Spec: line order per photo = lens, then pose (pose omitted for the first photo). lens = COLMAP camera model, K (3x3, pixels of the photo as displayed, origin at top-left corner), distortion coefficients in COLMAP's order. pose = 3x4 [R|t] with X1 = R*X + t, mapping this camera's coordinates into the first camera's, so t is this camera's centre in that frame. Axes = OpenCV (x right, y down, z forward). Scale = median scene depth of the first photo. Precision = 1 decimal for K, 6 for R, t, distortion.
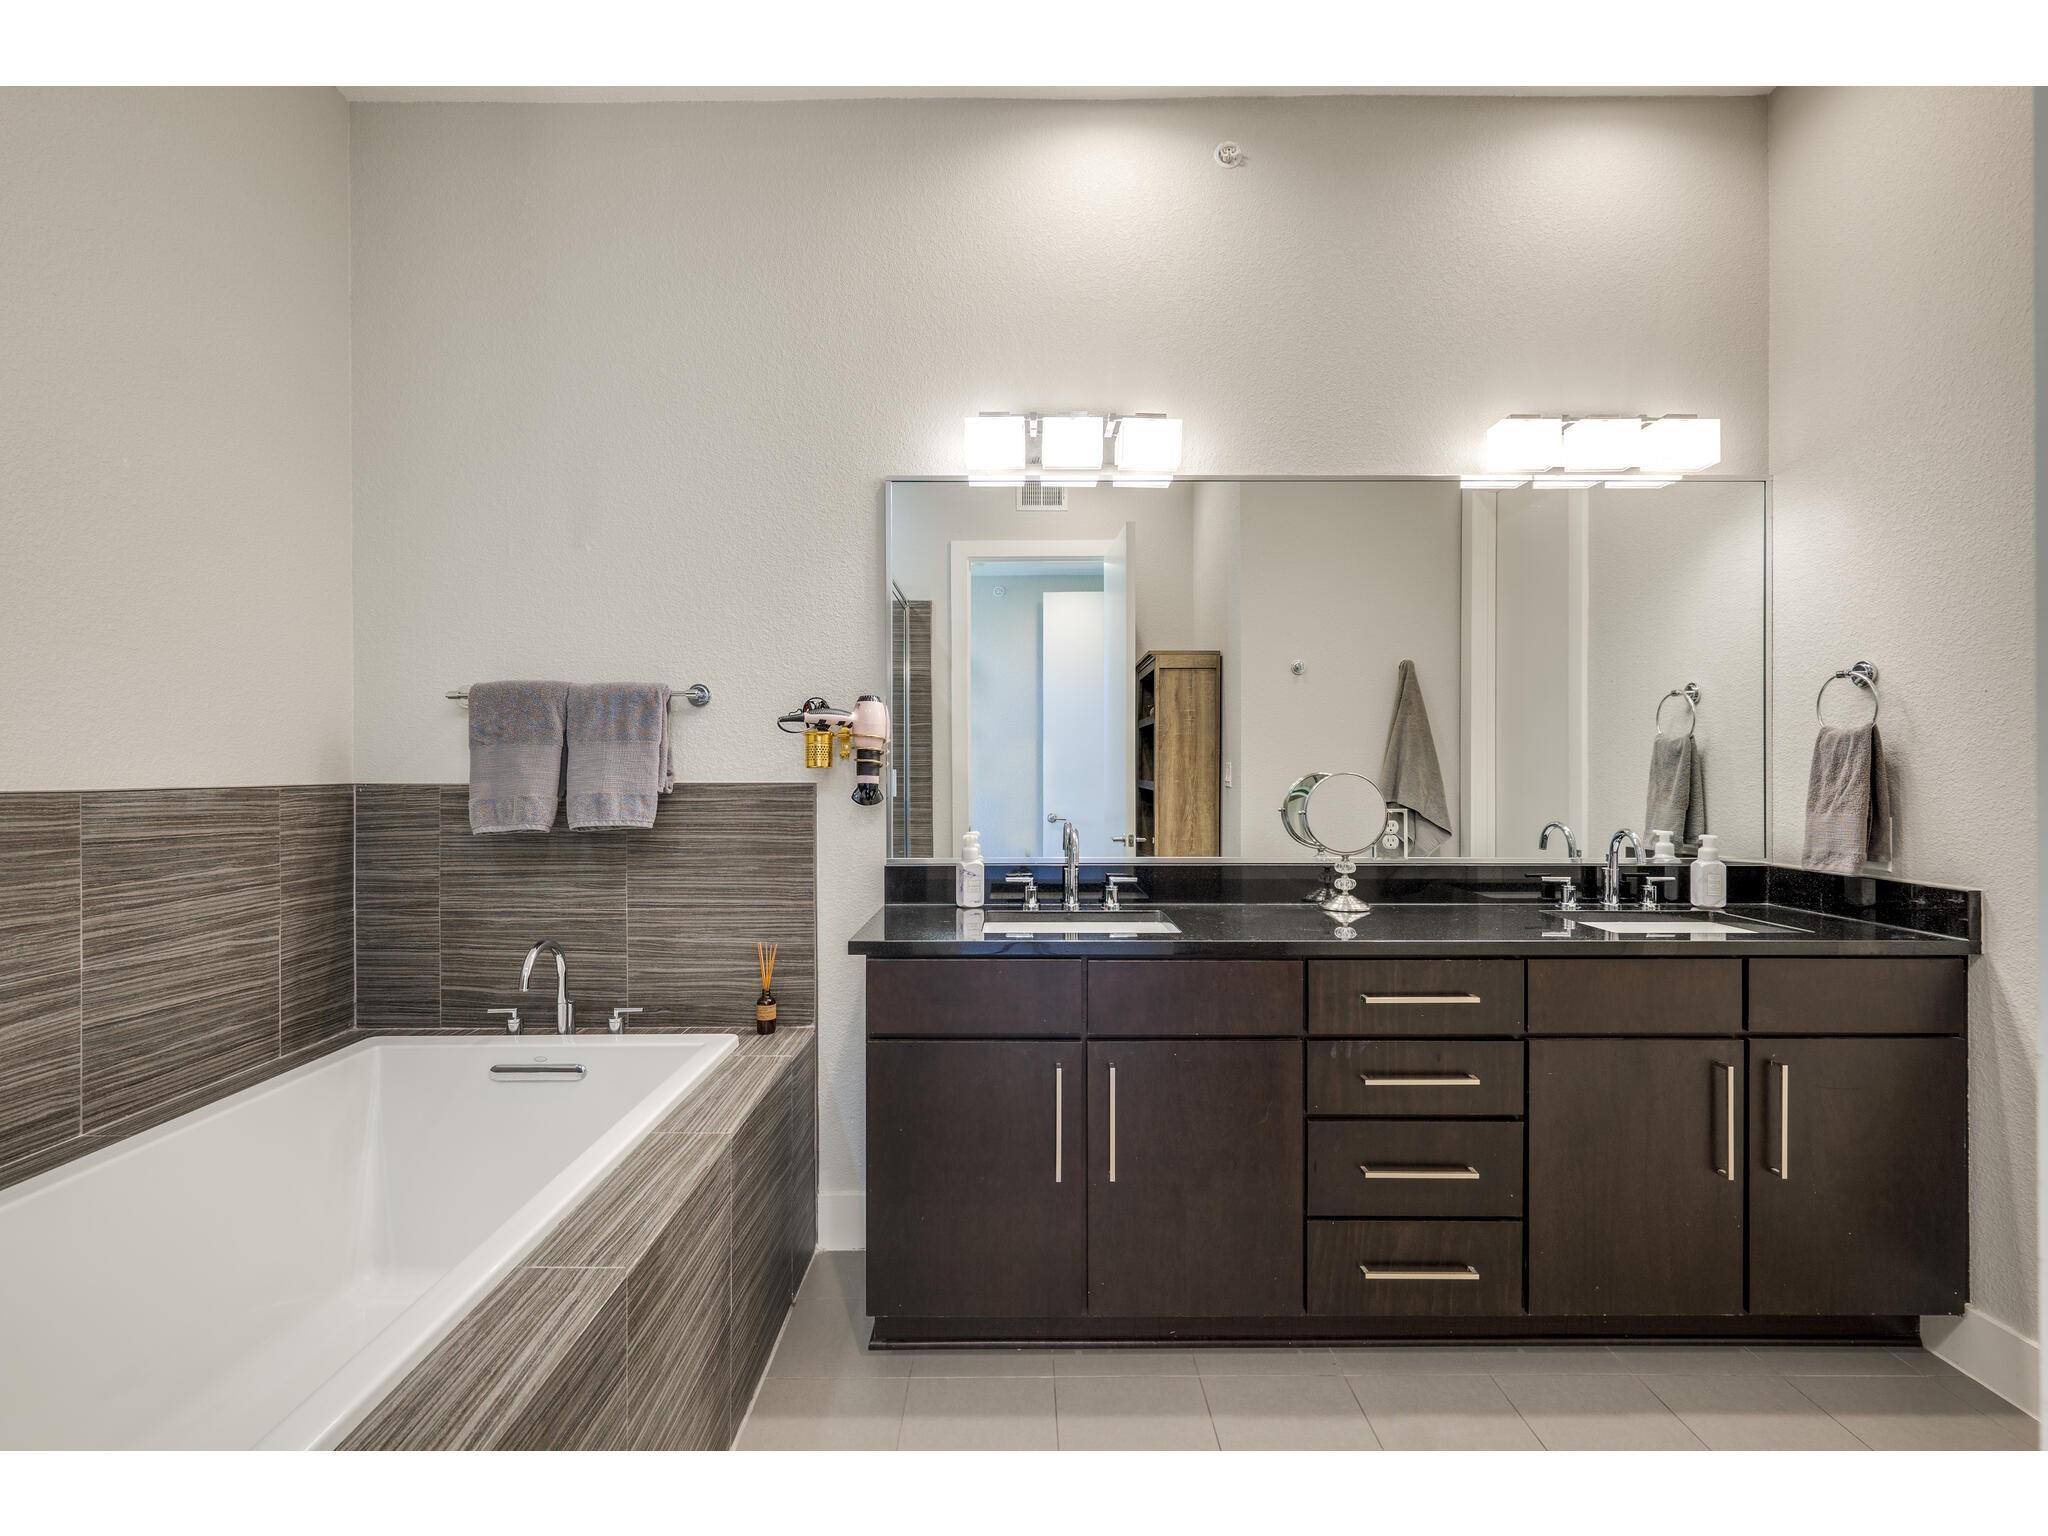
lens RADIAL K [[990.3, 0, 1024.0], [0, 990.3, 768.0], [0, 0, 1]] dist [0.001040, 0.000303]
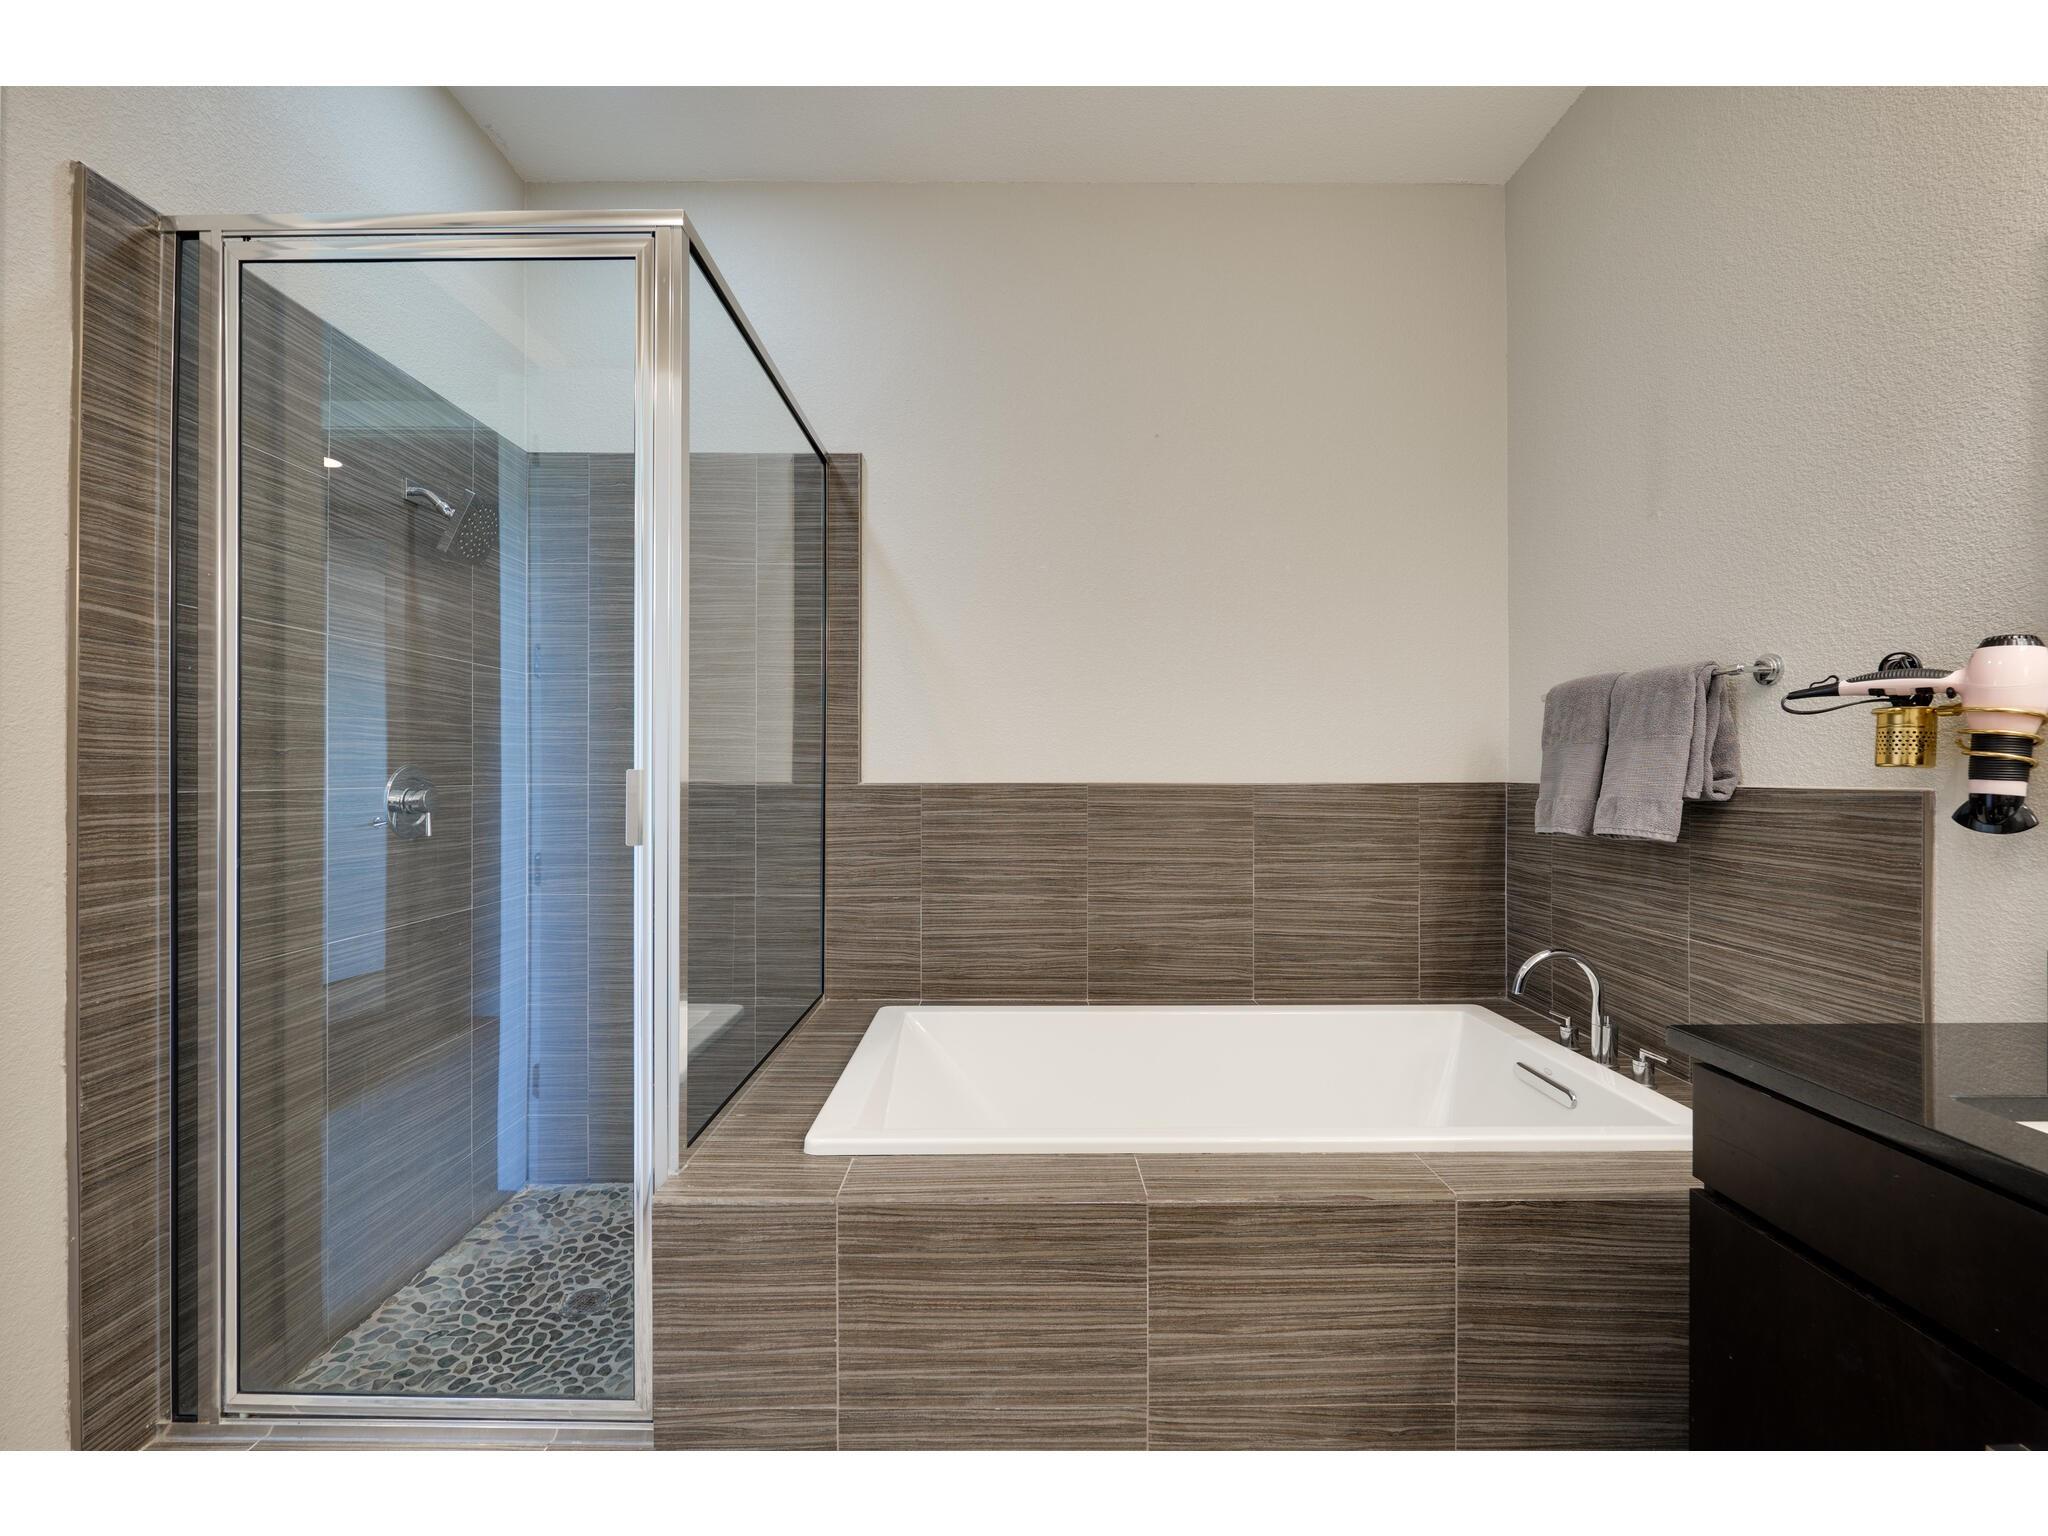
lens RADIAL K [[886.8, 0, 1024.0], [0, 886.8, 768.0], [0, 0, 1]] dist [-0.000001, -0.000085]
pose [[-0.003690, -0.003245, -0.999988, 0.355690], [0.002978, 0.999990, -0.003256, 0.000725], [0.999989, -0.002990, -0.003680, 0.471149]]
